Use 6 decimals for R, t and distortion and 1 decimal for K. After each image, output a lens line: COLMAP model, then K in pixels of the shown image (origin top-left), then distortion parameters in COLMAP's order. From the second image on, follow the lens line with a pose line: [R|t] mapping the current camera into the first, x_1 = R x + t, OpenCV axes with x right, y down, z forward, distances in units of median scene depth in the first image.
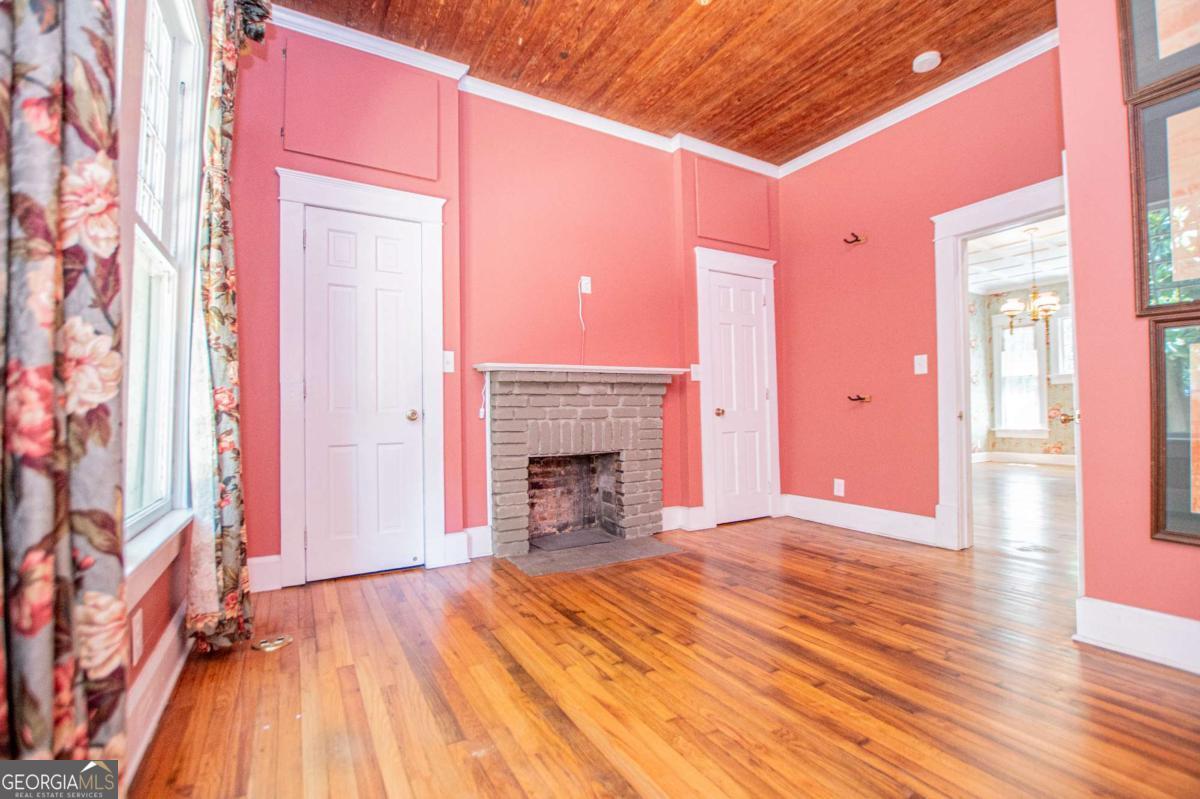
lens RADIAL K [[529.3, 0, 608.2], [0, 529.3, 399.9], [0, 0, 1]] dist [-0.025989, 0.000400]
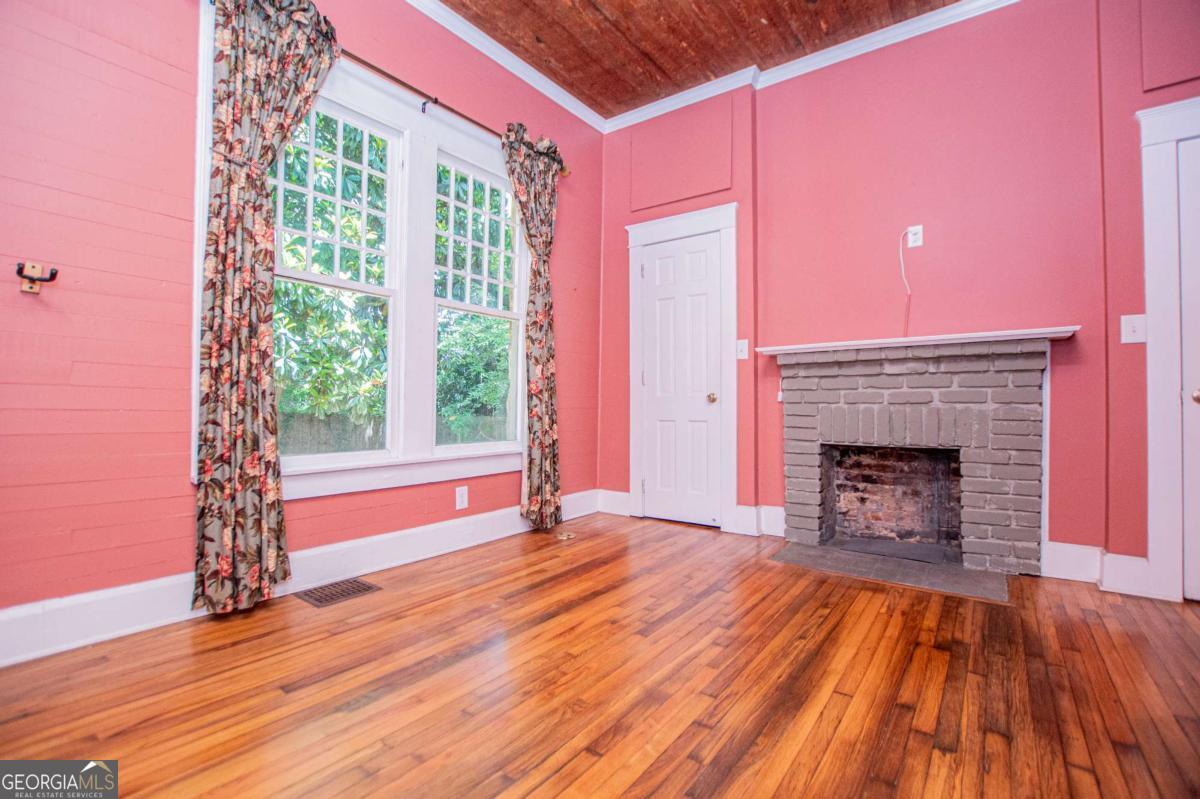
lens RADIAL K [[534.8, 0, 605.7], [0, 534.8, 399.9], [0, 0, 1]] dist [-0.025854, 0.000845]
pose [[0.394778, 0.006614, -0.918753, 0.581638], [0.016747, 0.999756, 0.014393, 0.011517], [0.918624, -0.021068, 0.394571, 0.287955]]
